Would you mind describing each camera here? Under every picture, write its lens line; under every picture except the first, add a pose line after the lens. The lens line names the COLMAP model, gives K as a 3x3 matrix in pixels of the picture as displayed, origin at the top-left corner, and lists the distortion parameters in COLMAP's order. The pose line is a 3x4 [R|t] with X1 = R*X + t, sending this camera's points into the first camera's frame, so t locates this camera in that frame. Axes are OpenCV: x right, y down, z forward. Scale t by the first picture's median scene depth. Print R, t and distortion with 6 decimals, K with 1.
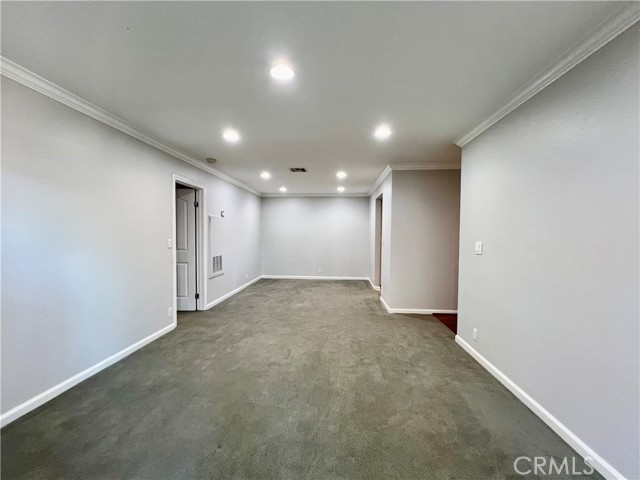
lens RADIAL K [[267.8, 0, 320.0], [0, 267.8, 240.0], [0, 0, 1]] dist [0.001360, 0.000388]
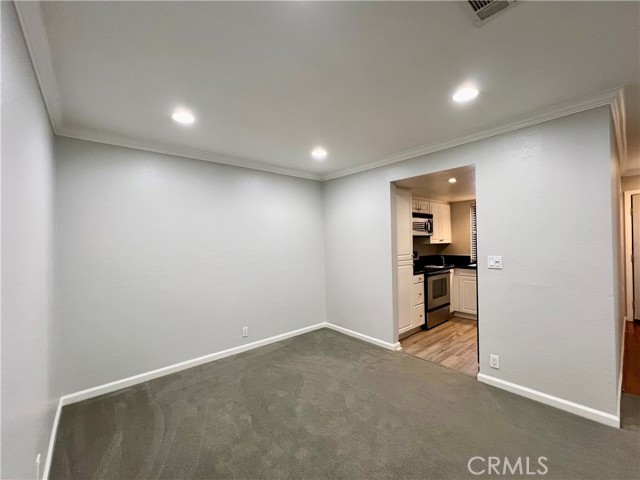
lens RADIAL K [[267.8, 0, 320.0], [0, 267.8, 240.0], [0, 0, 1]] dist [0.001360, 0.000388]
pose [[0.707308, -0.016996, 0.706702, -0.445297], [0.038626, 0.999147, -0.014629, -0.053338], [-0.705850, 0.037645, 0.707360, 1.160885]]
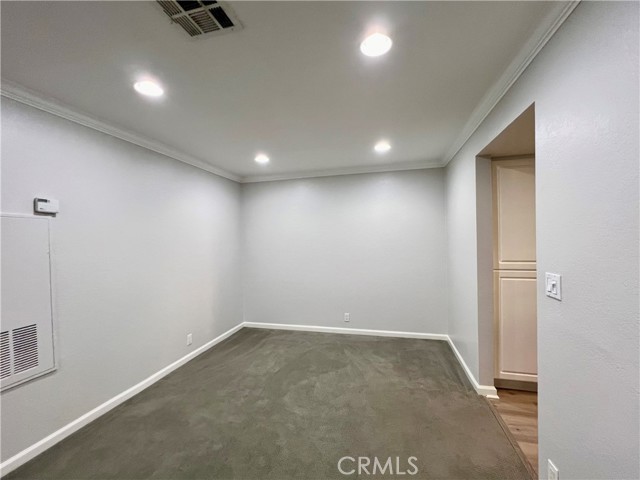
lens RADIAL K [[267.8, 0, 320.0], [0, 267.8, 240.0], [0, 0, 1]] dist [0.001360, 0.000388]
pose [[0.983661, -0.026172, -0.178116, 0.087803], [0.022809, 0.999521, -0.020903, -0.048741], [0.178578, 0.016499, 0.983787, 0.943983]]
